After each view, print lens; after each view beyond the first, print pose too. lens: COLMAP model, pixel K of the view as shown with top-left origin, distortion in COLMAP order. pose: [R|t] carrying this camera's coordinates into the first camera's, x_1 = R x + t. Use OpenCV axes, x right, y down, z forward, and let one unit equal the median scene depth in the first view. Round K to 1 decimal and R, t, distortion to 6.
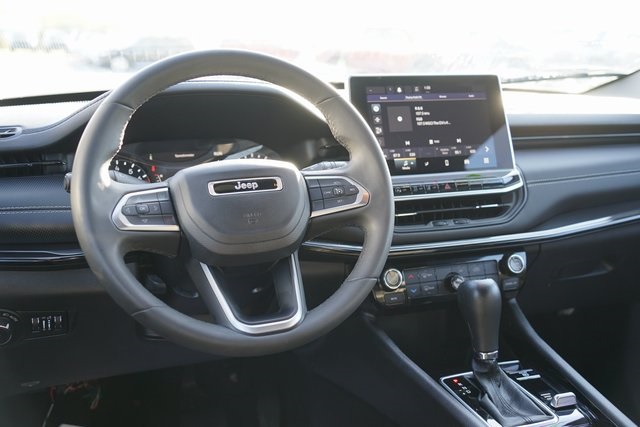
lens RADIAL K [[765.5, 0, 320.0], [0, 765.5, 213.5], [0, 0, 1]] dist [-0.007292, -0.004581]
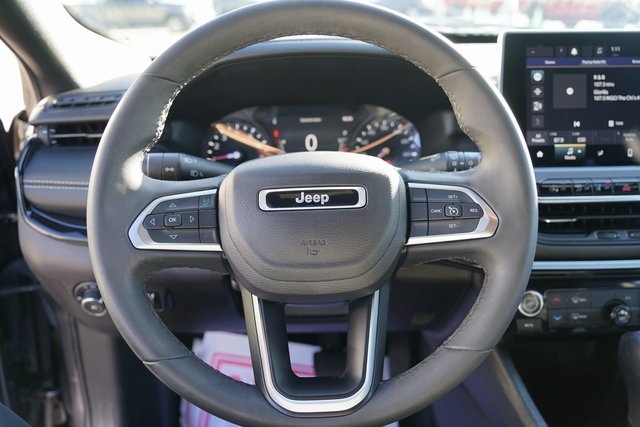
lens RADIAL K [[504.4, 0, 319.6], [0, 504.4, 203.8], [0, 0, 1]] dist [-0.038112, -0.003131]
pose [[0.934433, 0.112791, -0.337808, 0.053181], [-0.054591, 0.982678, 0.177100, -0.089738], [0.351931, -0.147047, 0.924403, 0.450835]]
